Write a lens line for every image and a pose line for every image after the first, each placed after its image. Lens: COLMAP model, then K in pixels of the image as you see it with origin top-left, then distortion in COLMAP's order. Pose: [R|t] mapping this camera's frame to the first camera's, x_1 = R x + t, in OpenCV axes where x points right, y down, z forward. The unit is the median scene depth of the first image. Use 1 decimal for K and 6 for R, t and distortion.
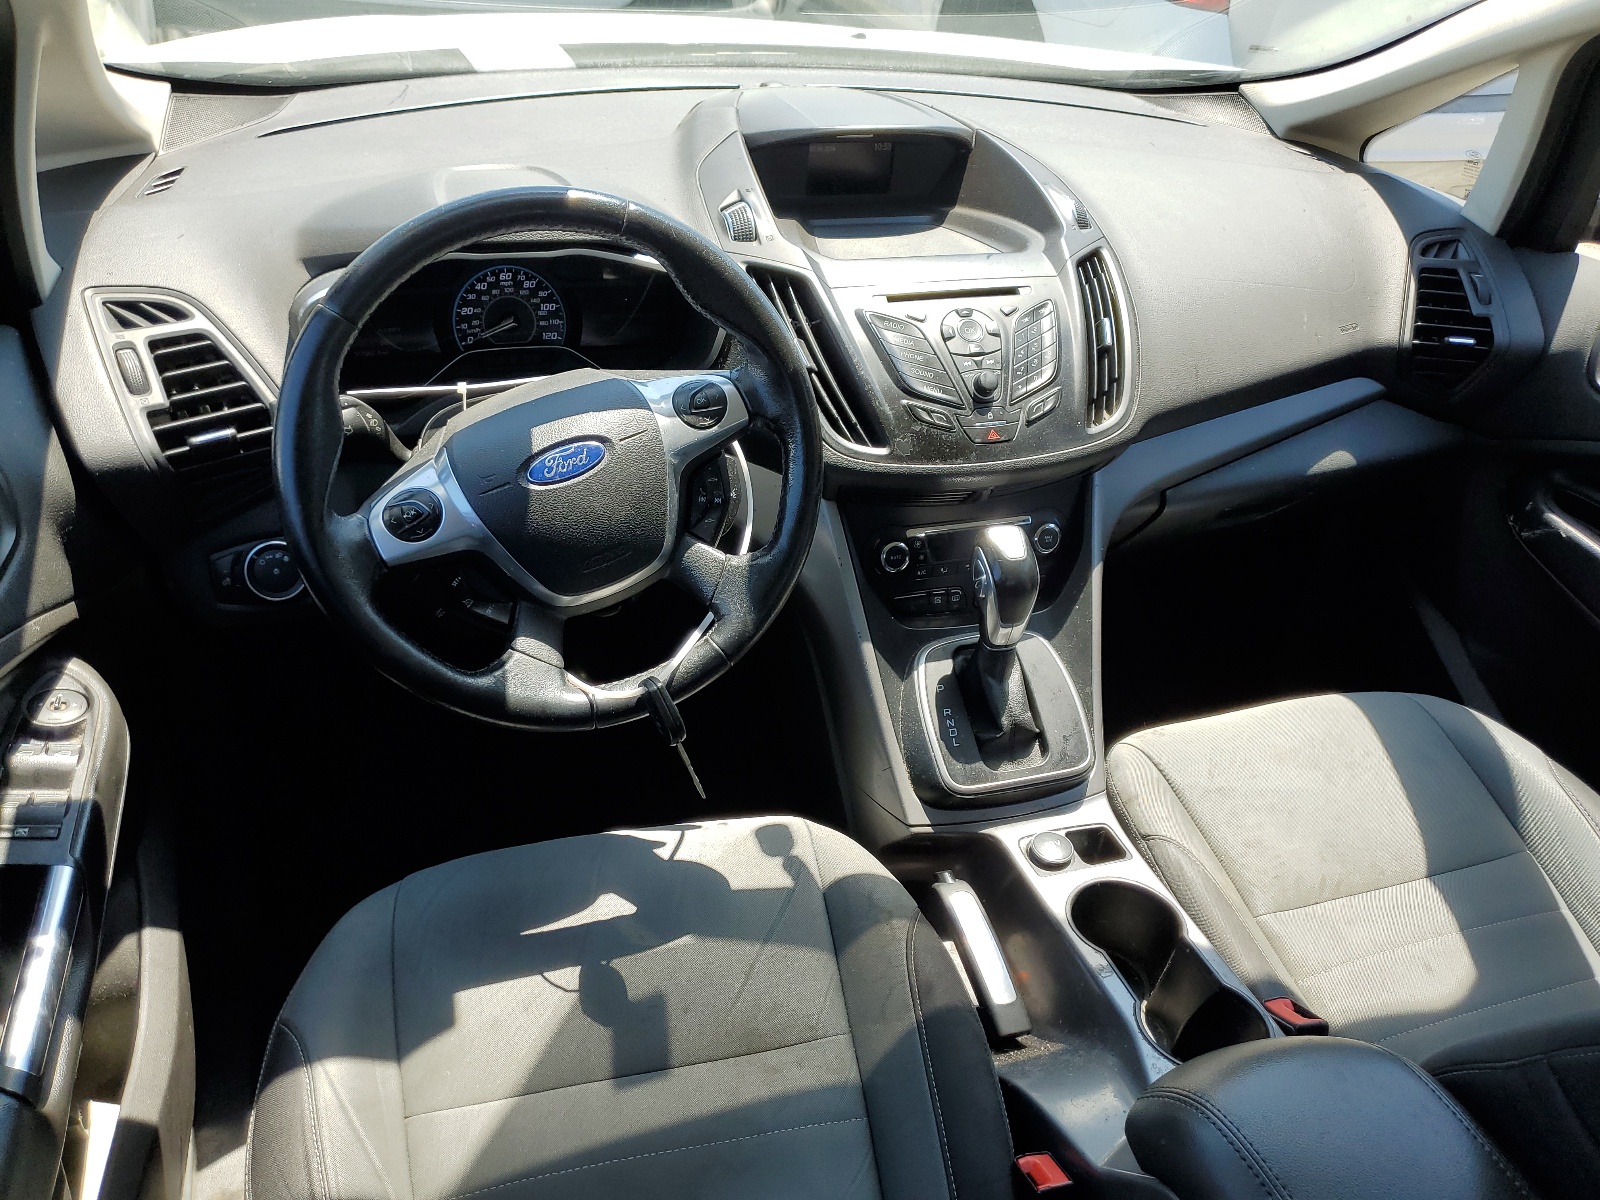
lens RADIAL K [[1201.3, 0, 791.3], [0, 1201.3, 565.4], [0, 0, 1]] dist [0.001329, 0.001378]
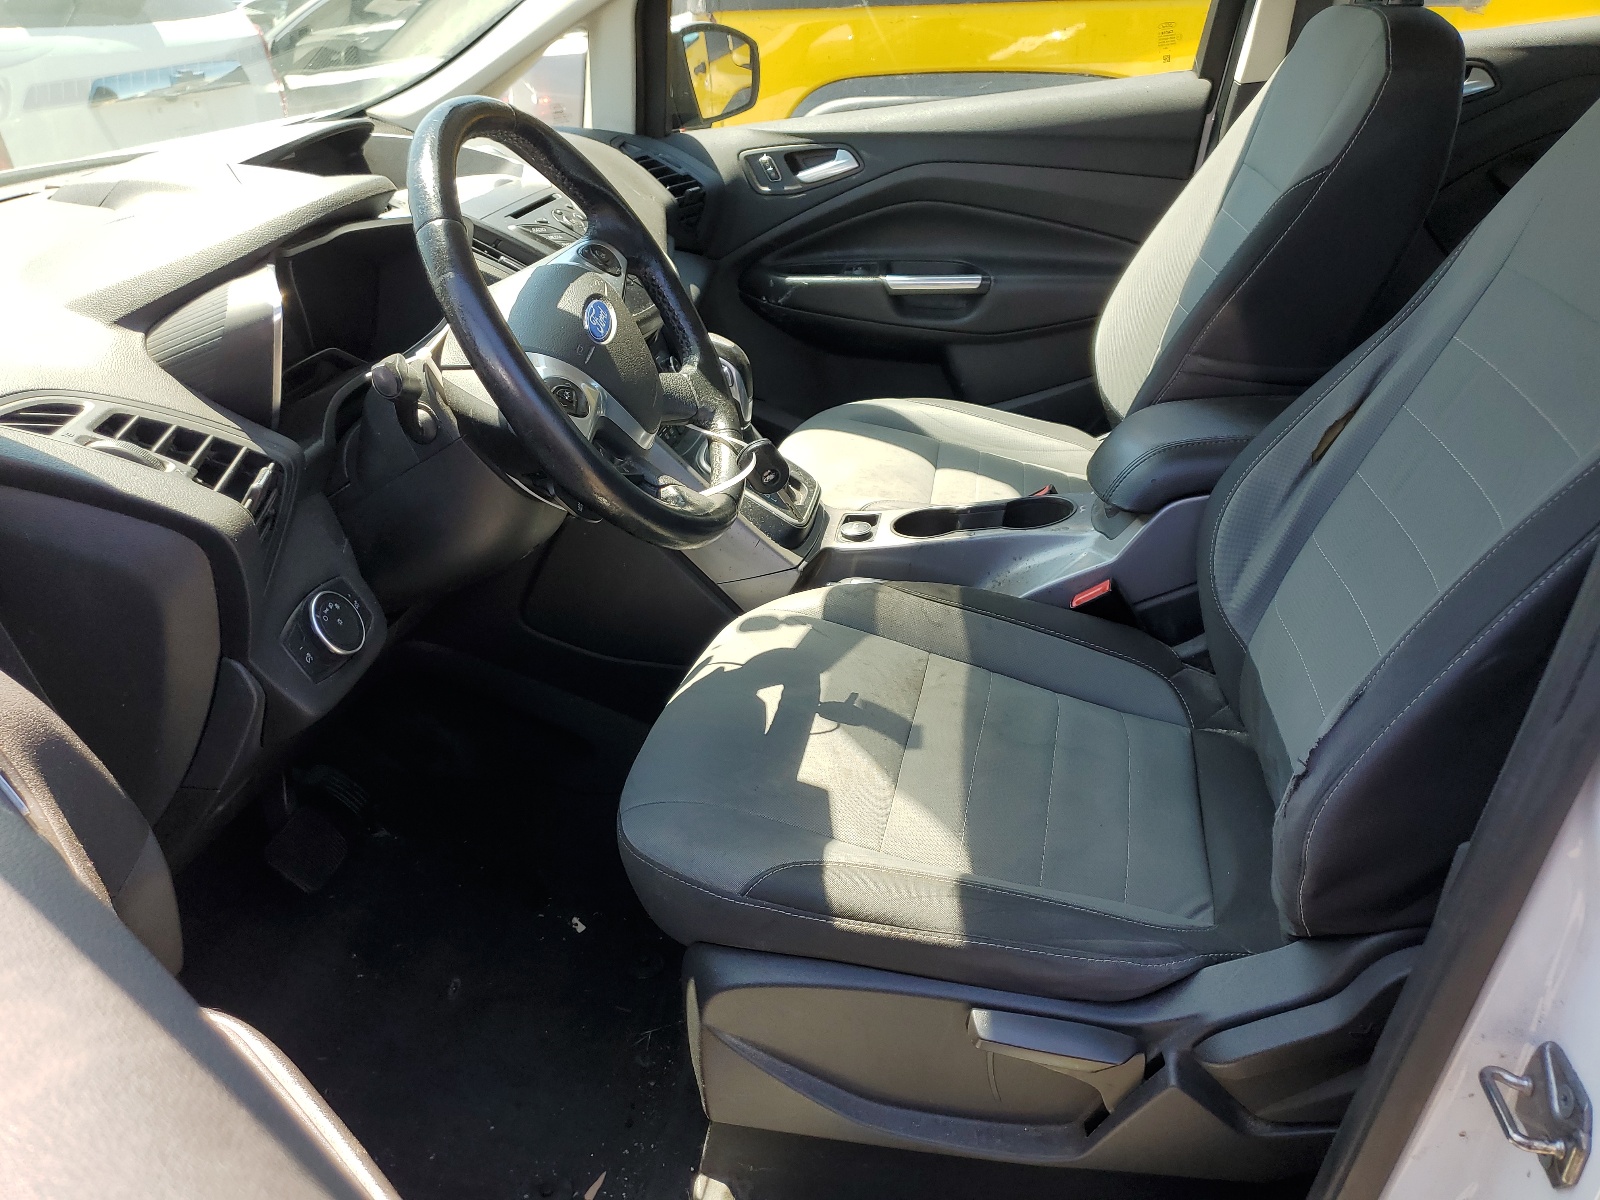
lens RADIAL K [[1201.3, 0, 801.2], [0, 1201.3, 602.1], [0, 0, 1]] dist [0.001329, 0.001378]
pose [[0.477966, -0.512232, 0.713559, -0.904365], [0.589199, 0.789458, 0.172051, 0.039084], [-0.651454, 0.338194, 0.679141, 0.188661]]
